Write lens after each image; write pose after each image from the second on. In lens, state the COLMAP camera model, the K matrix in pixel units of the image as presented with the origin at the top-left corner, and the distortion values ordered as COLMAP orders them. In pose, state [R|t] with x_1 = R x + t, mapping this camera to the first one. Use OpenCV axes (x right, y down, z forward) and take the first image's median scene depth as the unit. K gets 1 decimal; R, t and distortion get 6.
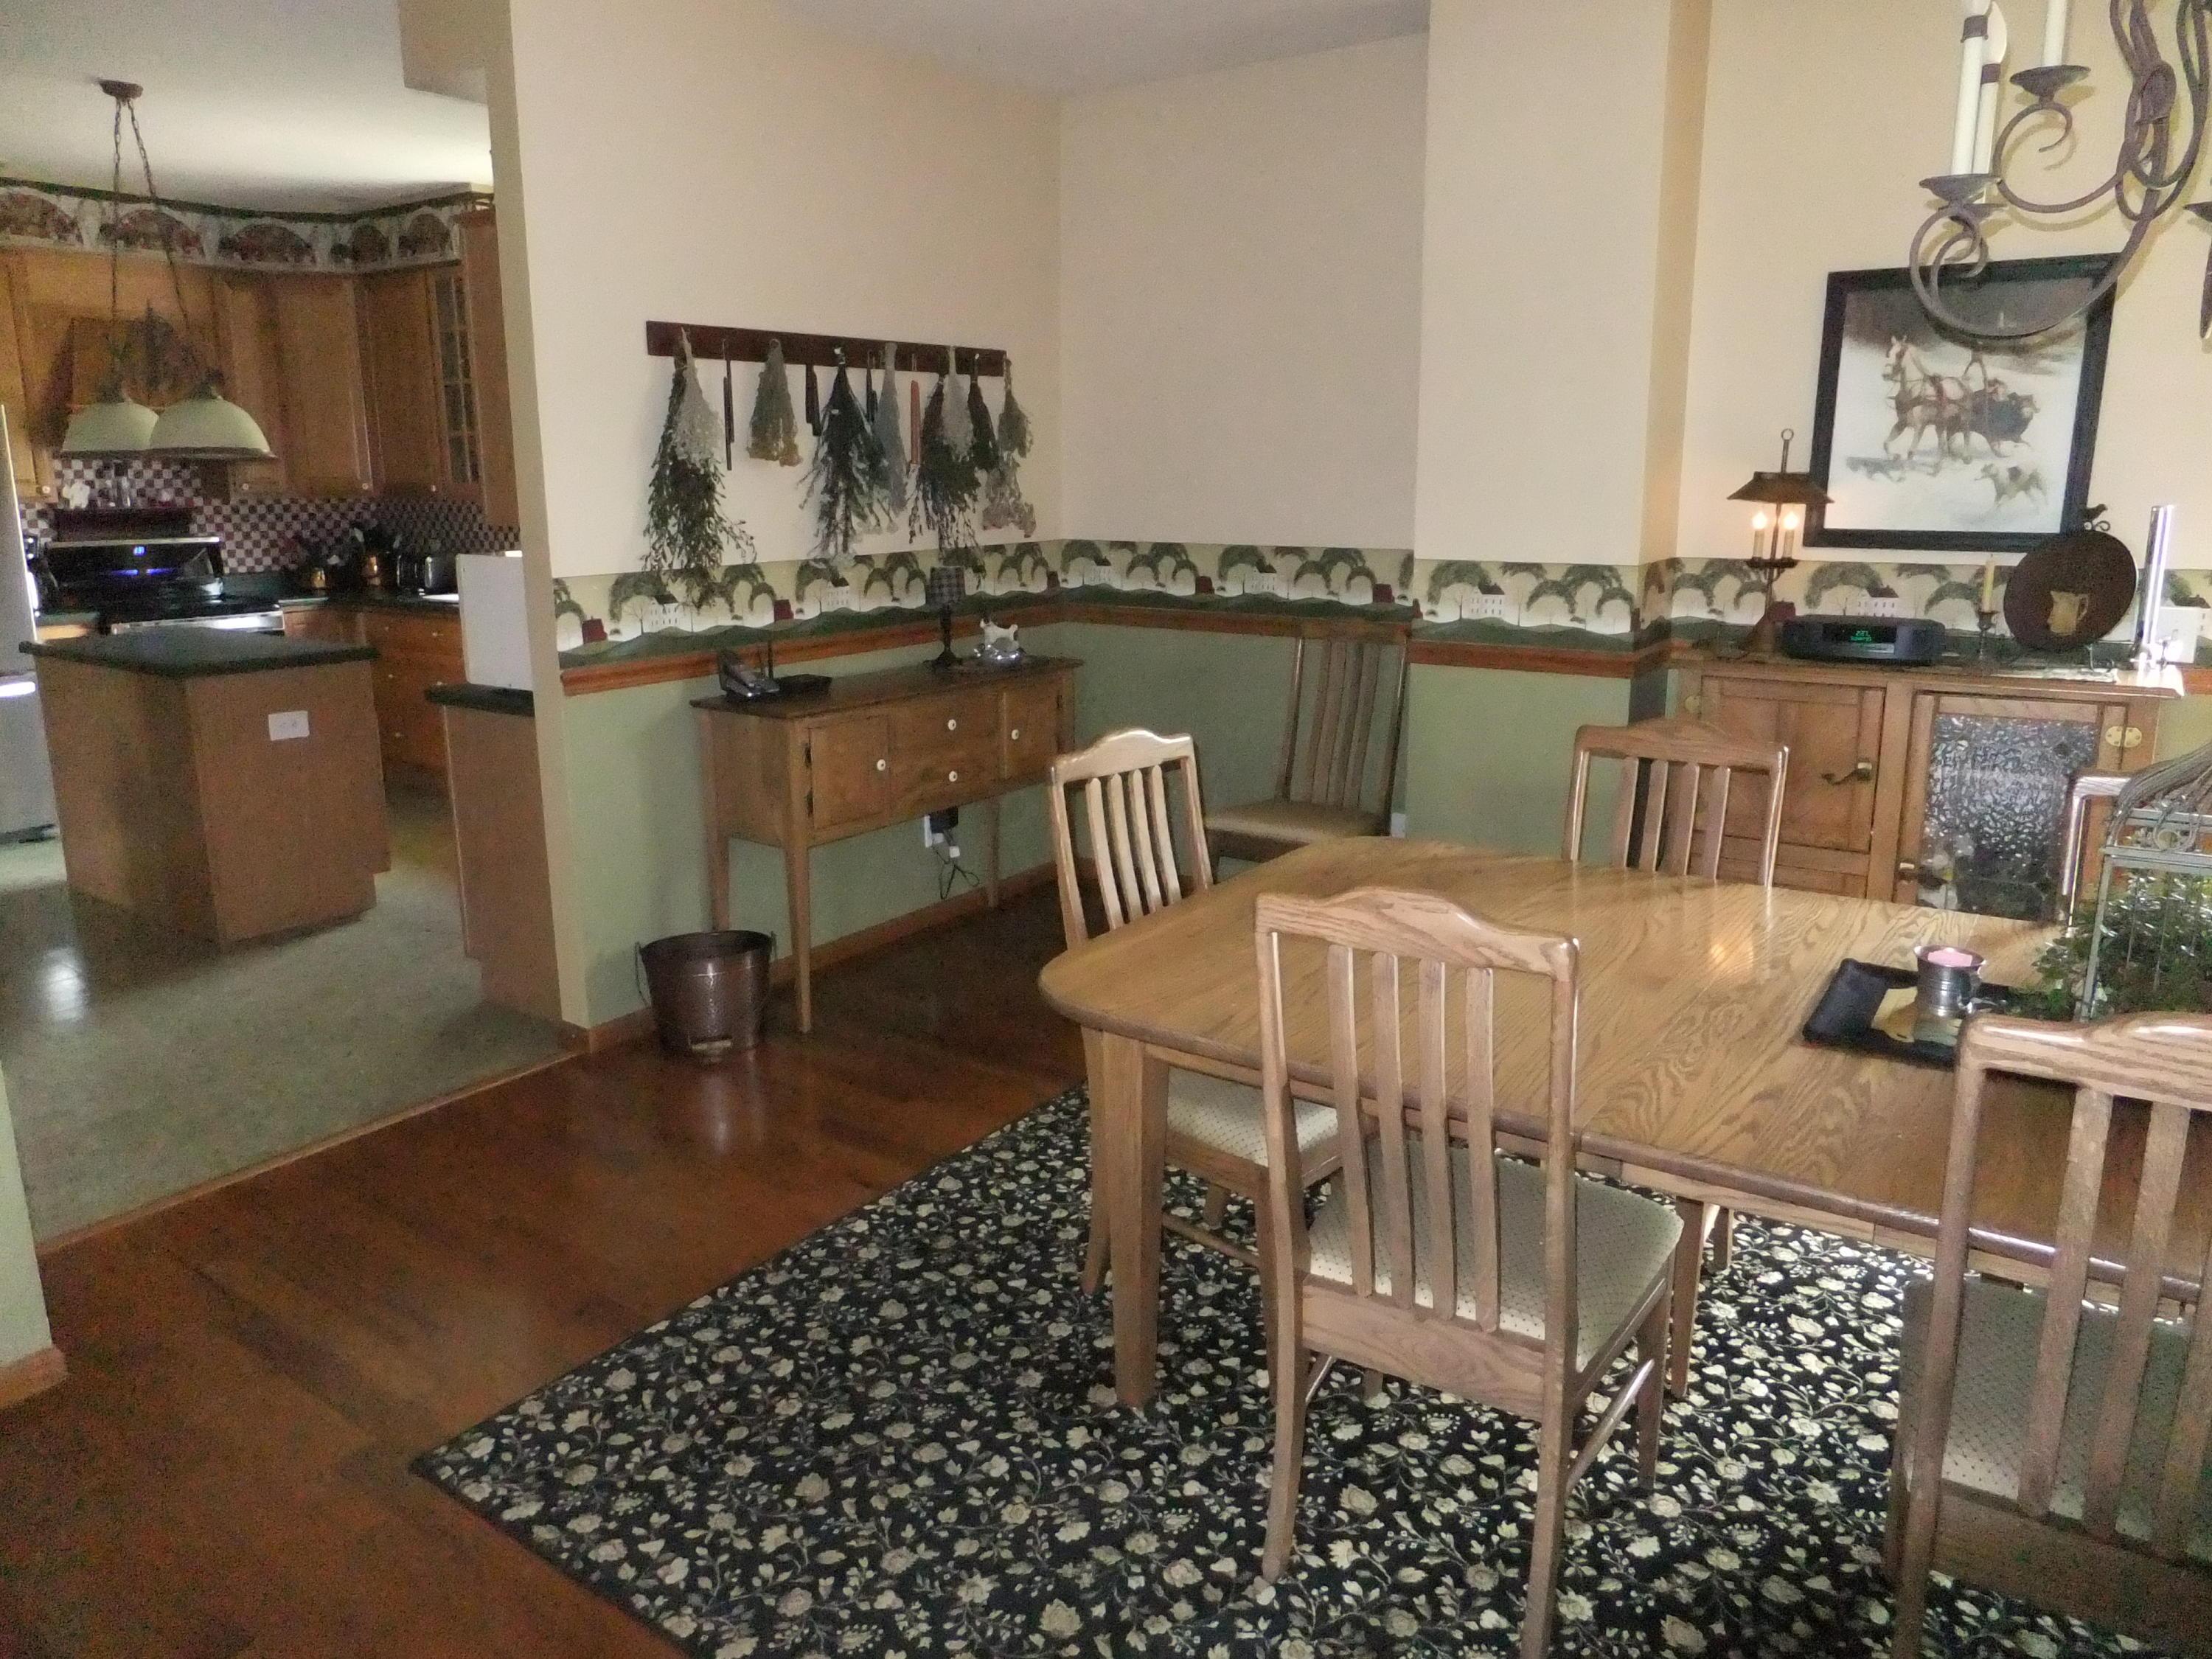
lens RADIAL K [[1483.1, 0, 1078.3], [0, 1483.1, 795.4], [0, 0, 1]] dist [-0.039734, 0.035576]
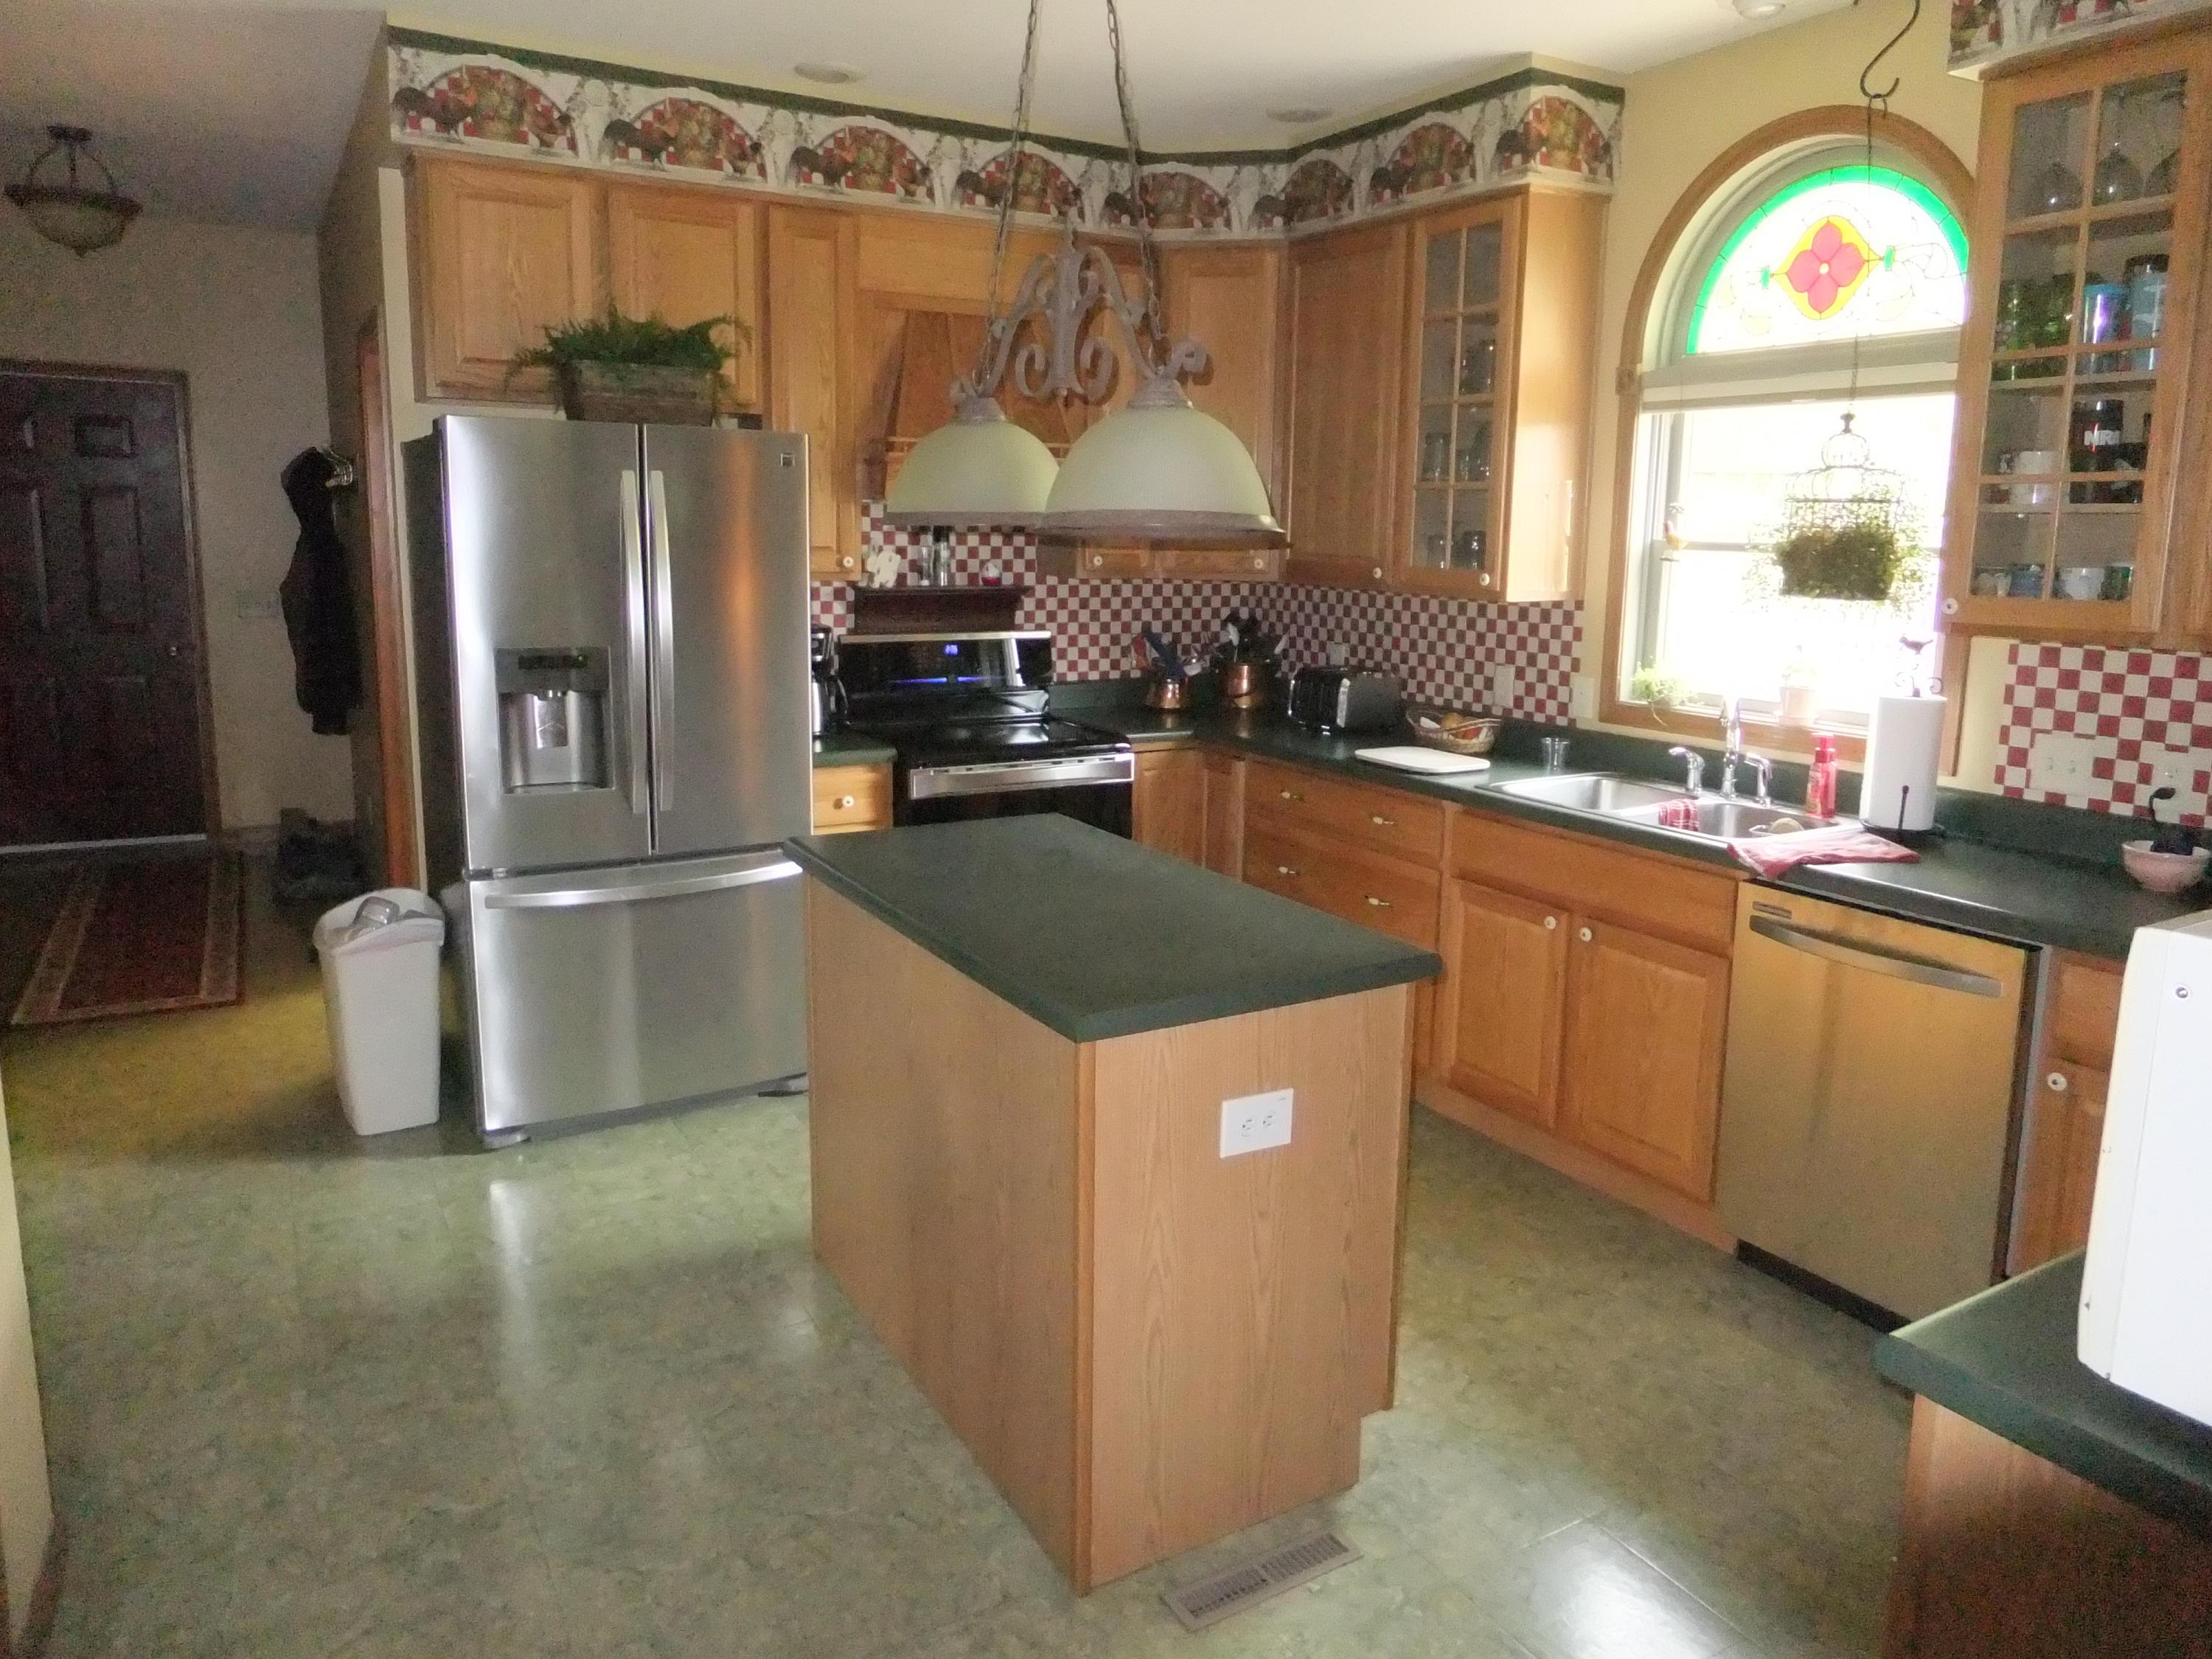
lens RADIAL K [[1486.0, 0, 1100.0], [0, 1486.0, 778.8], [0, 0, 1]] dist [-0.056619, 0.039451]
pose [[0.907591, 0.085037, -0.411154, -0.428671], [-0.105042, 0.994121, -0.026263, -0.143340], [0.406503, 0.067025, 0.911188, 0.598386]]
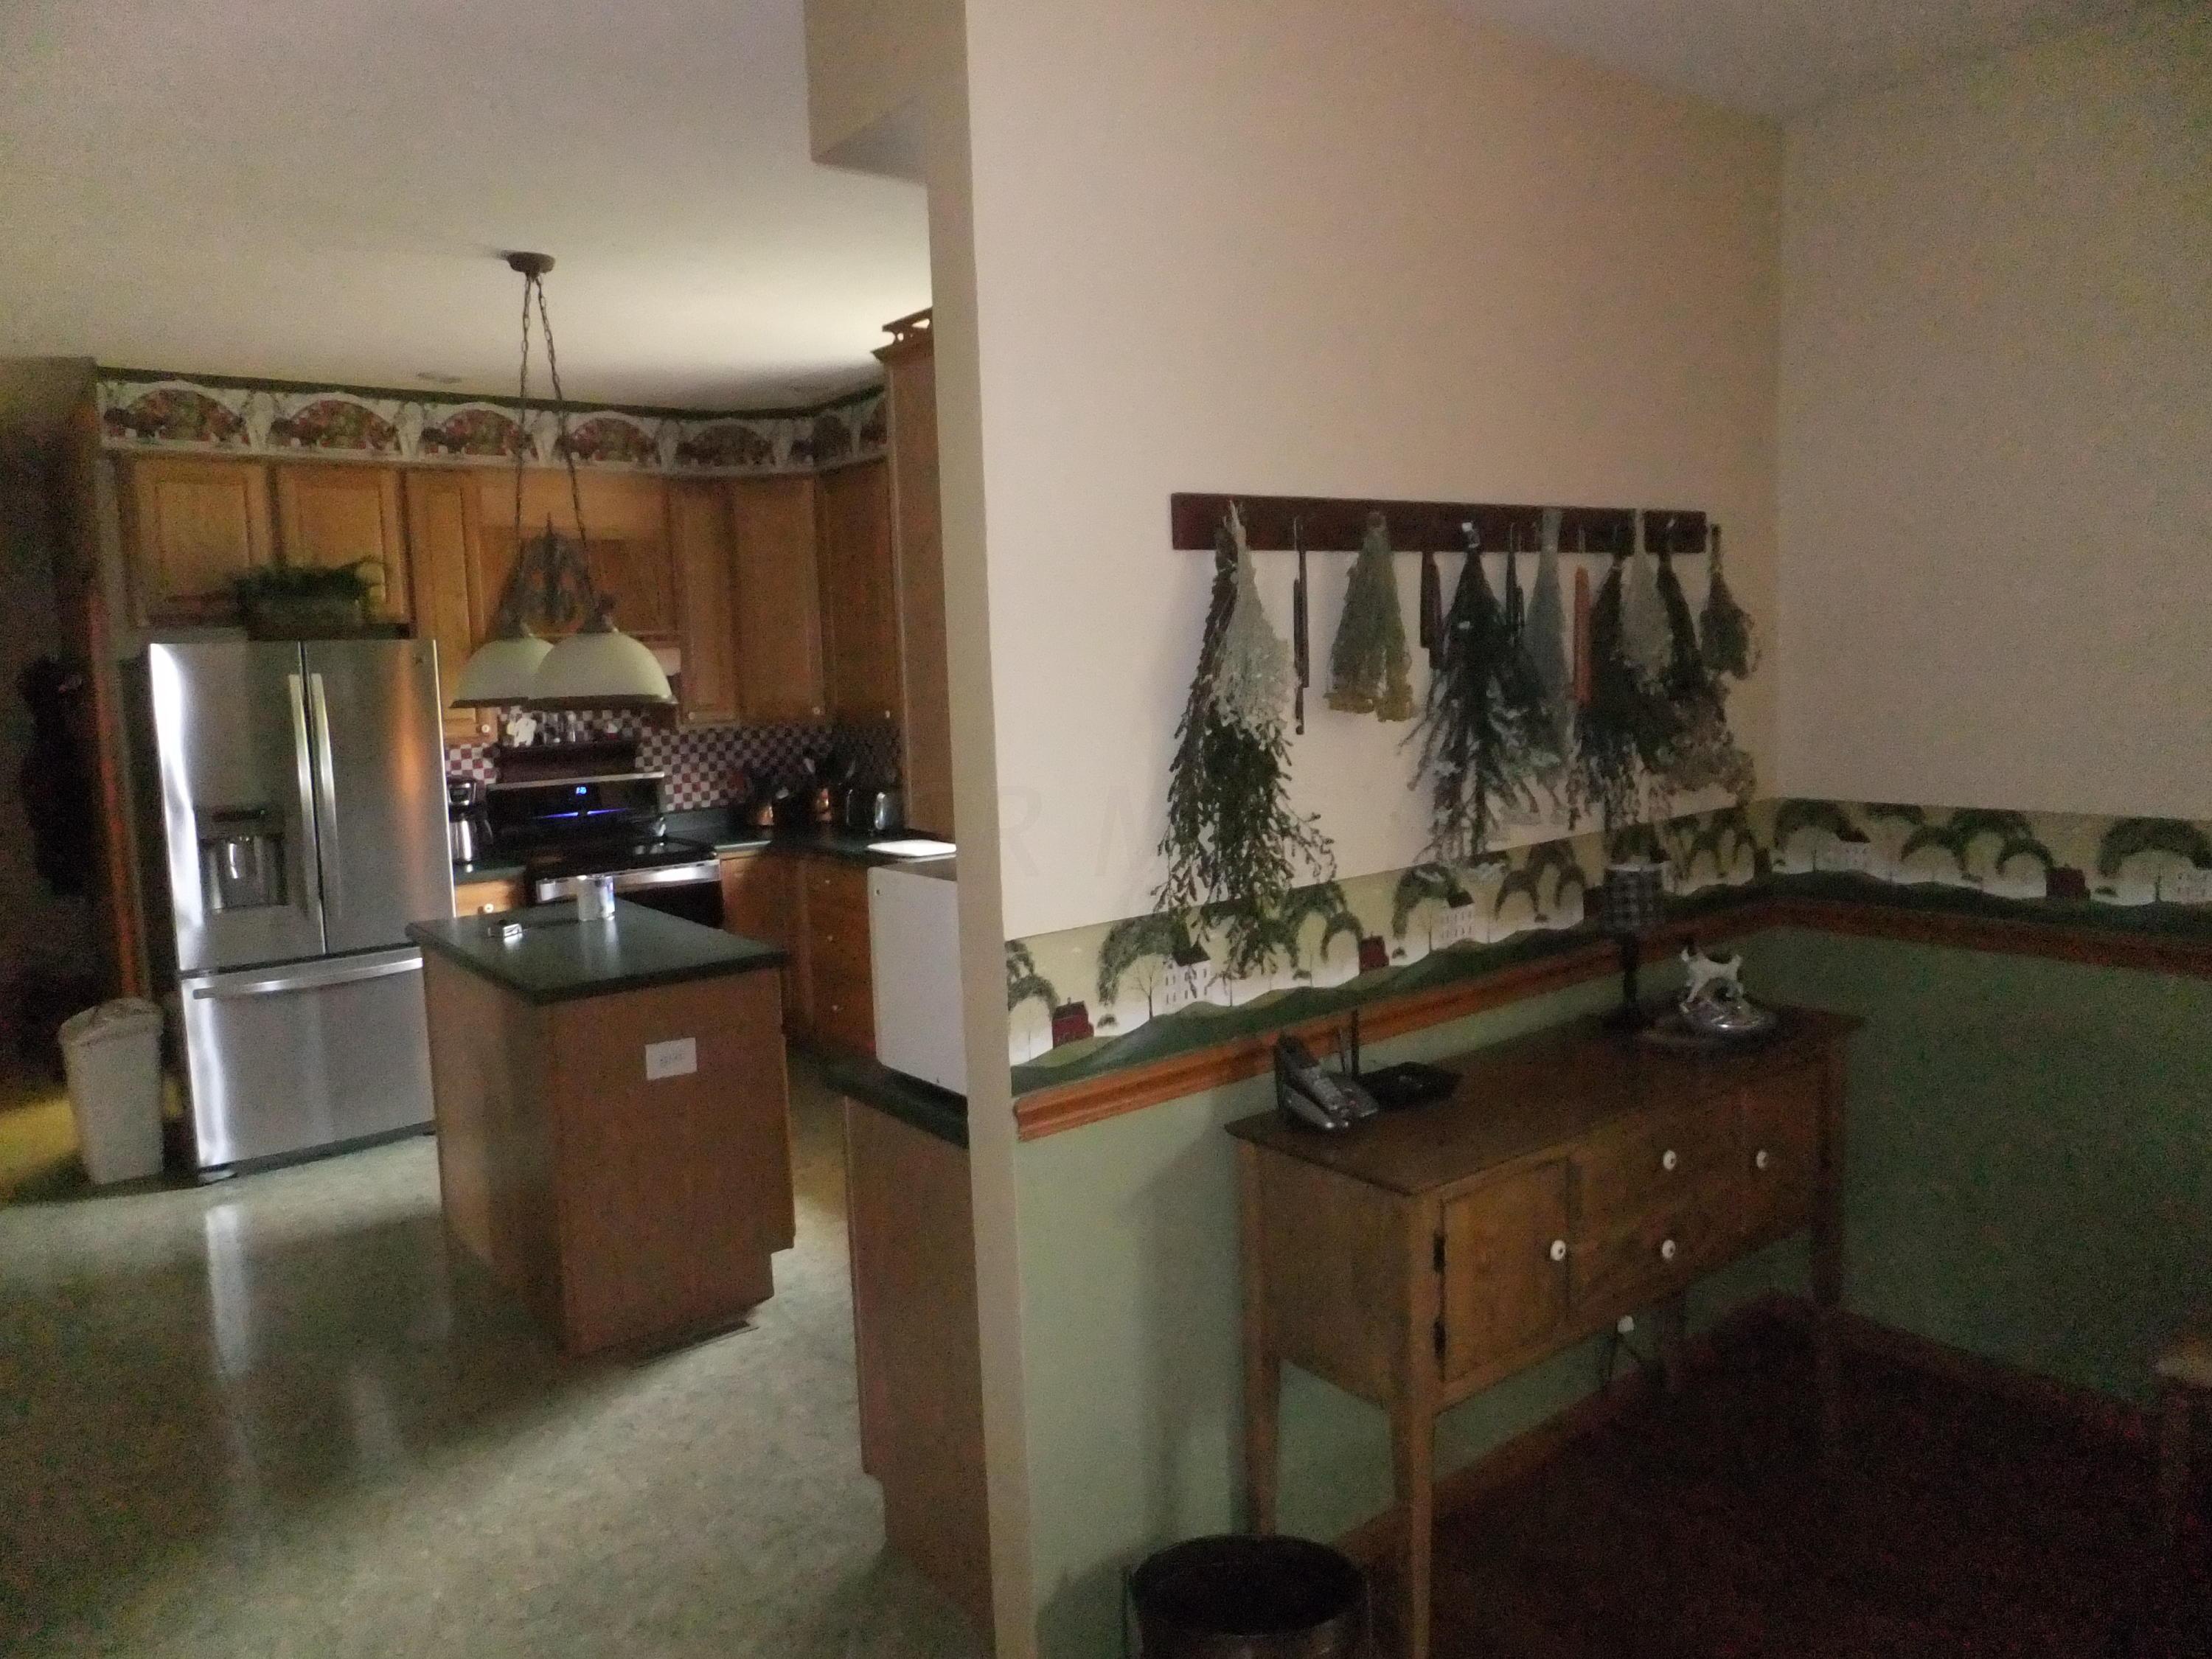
lens RADIAL K [[1483.1, 0, 1078.3], [0, 1483.1, 795.4], [0, 0, 1]] dist [-0.039734, 0.035576]
pose [[0.954032, -0.005241, -0.299659, -0.123434], [-0.029111, 0.993499, -0.110055, -0.110496], [0.298288, 0.113719, 0.947677, 0.359899]]
